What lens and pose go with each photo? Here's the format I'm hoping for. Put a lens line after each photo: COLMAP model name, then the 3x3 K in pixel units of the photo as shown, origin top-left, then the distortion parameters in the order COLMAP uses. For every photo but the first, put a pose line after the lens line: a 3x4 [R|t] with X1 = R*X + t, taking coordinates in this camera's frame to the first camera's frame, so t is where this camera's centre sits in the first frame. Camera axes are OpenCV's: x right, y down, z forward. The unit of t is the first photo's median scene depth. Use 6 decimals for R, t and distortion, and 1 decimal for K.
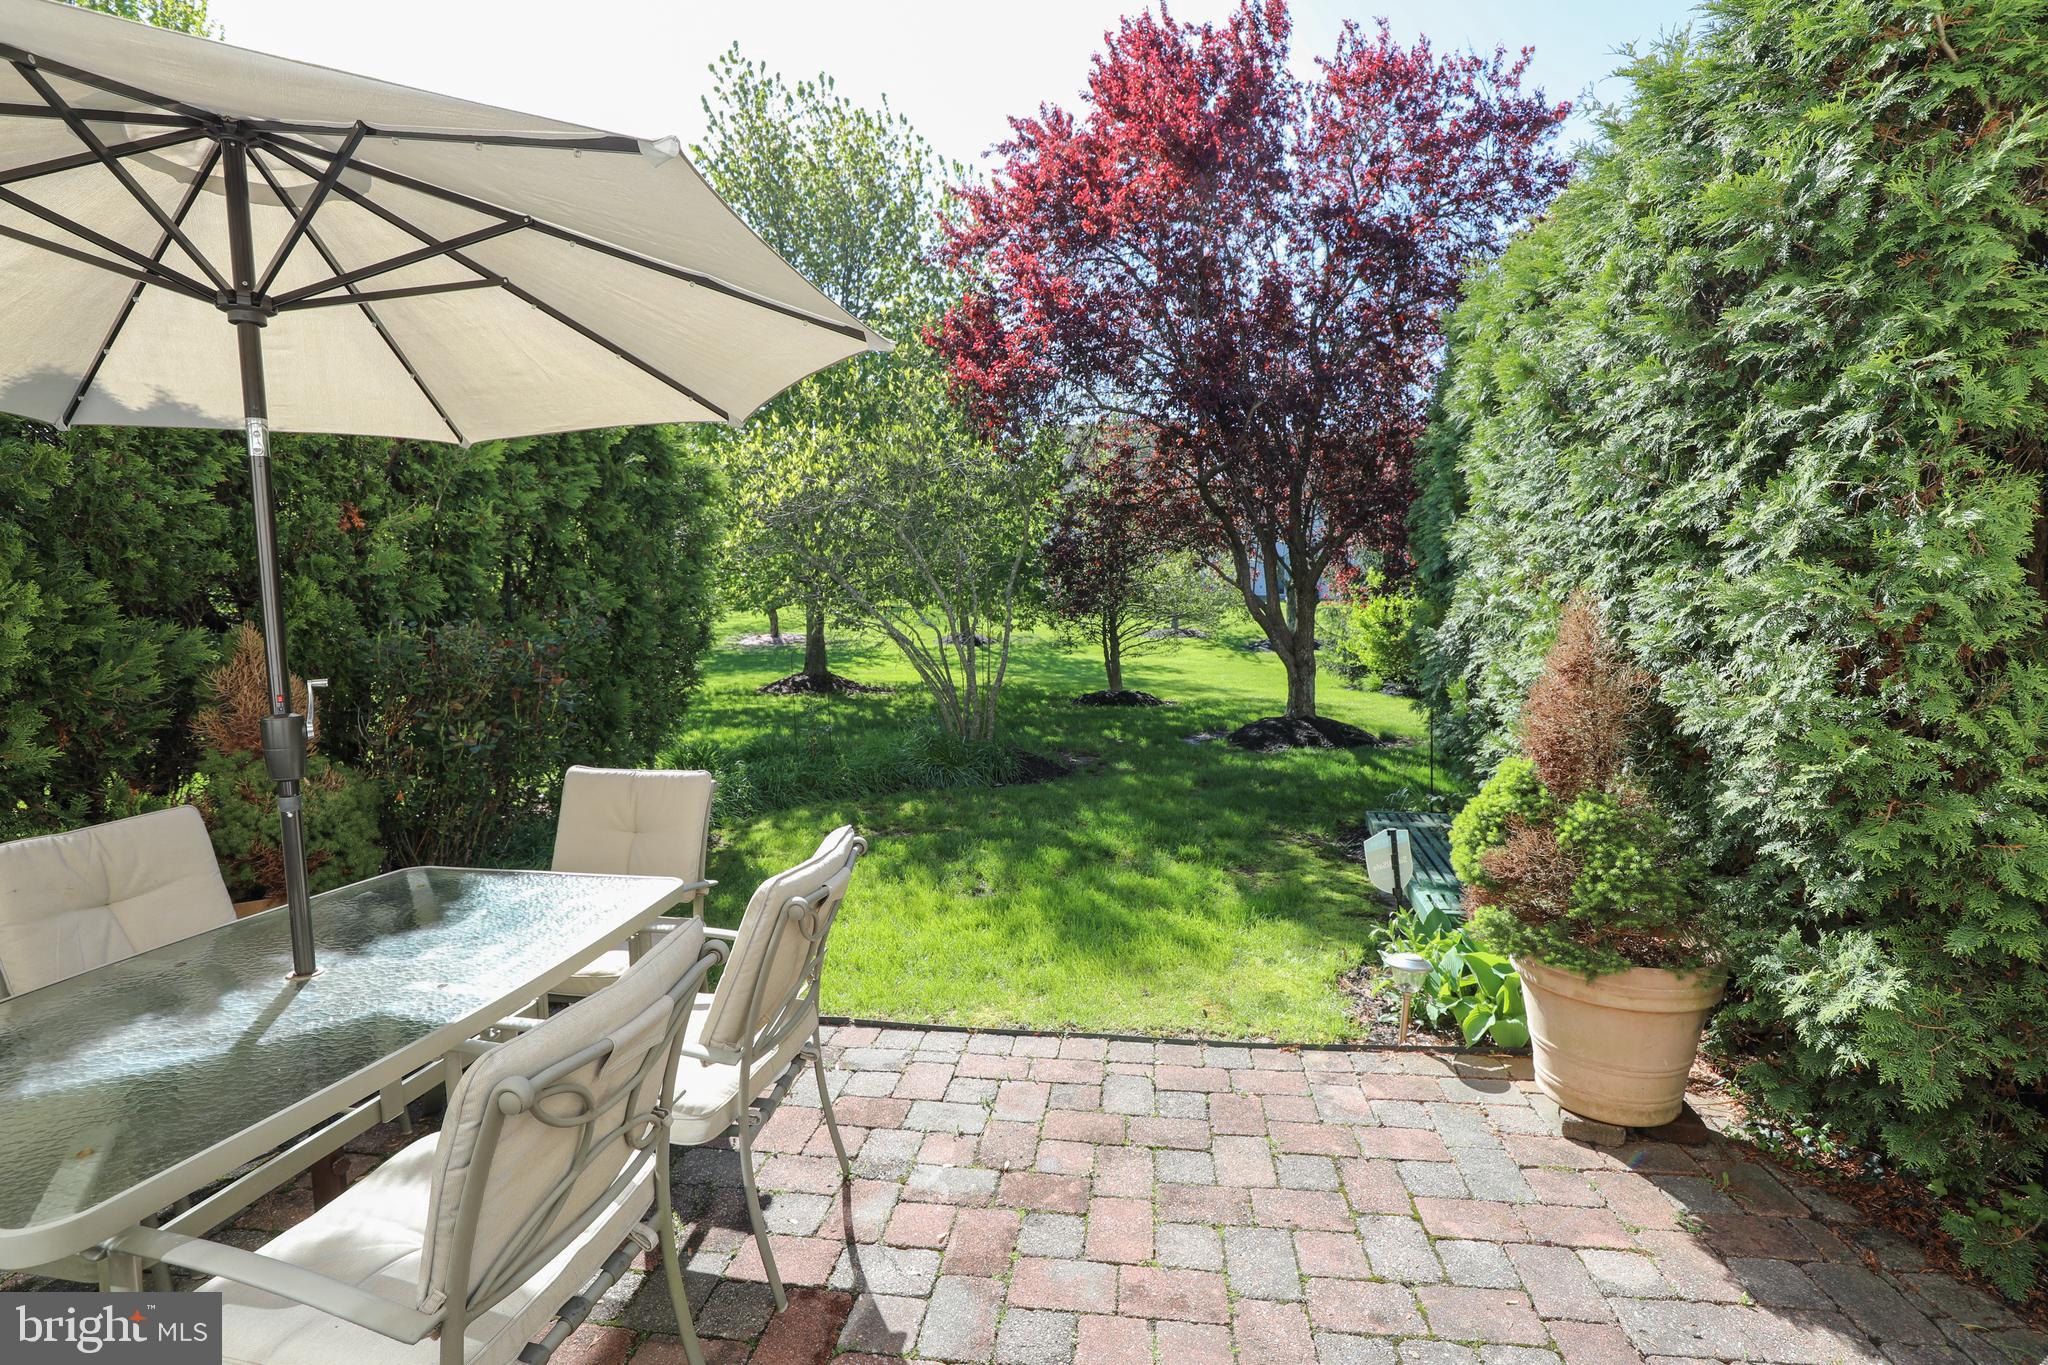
lens RADIAL K [[988.5, 0, 1092.7], [0, 988.5, 674.6], [0, 0, 1]] dist [-0.045025, 0.014773]
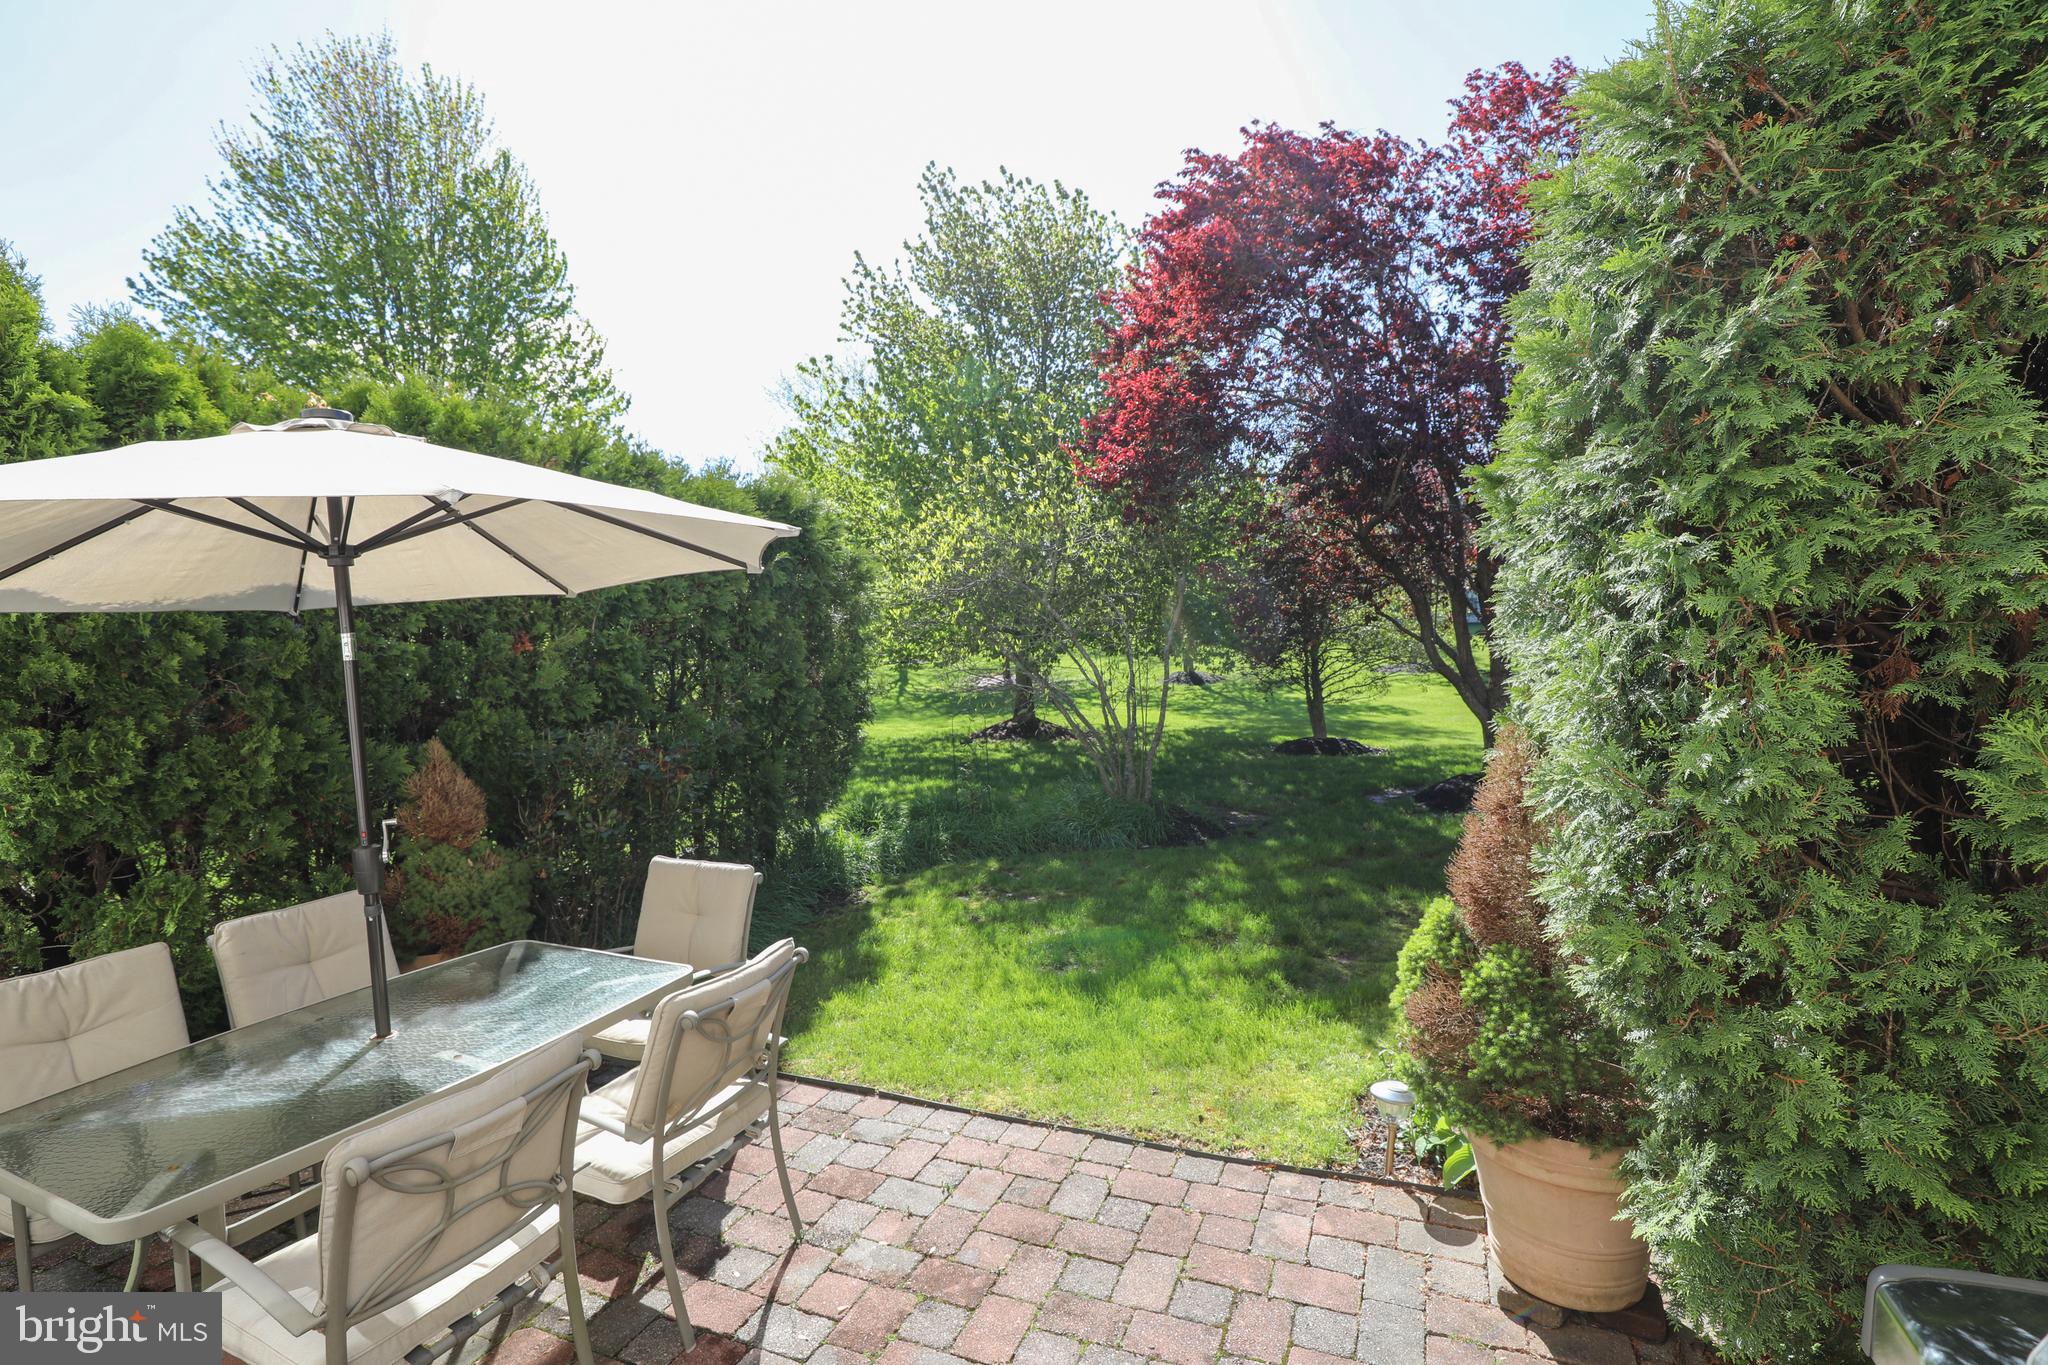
lens RADIAL K [[986.8, 0, 1013.9], [0, 986.8, 691.6], [0, 0, 1]] dist [-0.044642, 0.012532]
pose [[0.957543, -0.012961, -0.287998, 0.319342], [0.005407, 0.999621, -0.027009, -0.098294], [0.288239, 0.024305, 0.957250, -0.041949]]
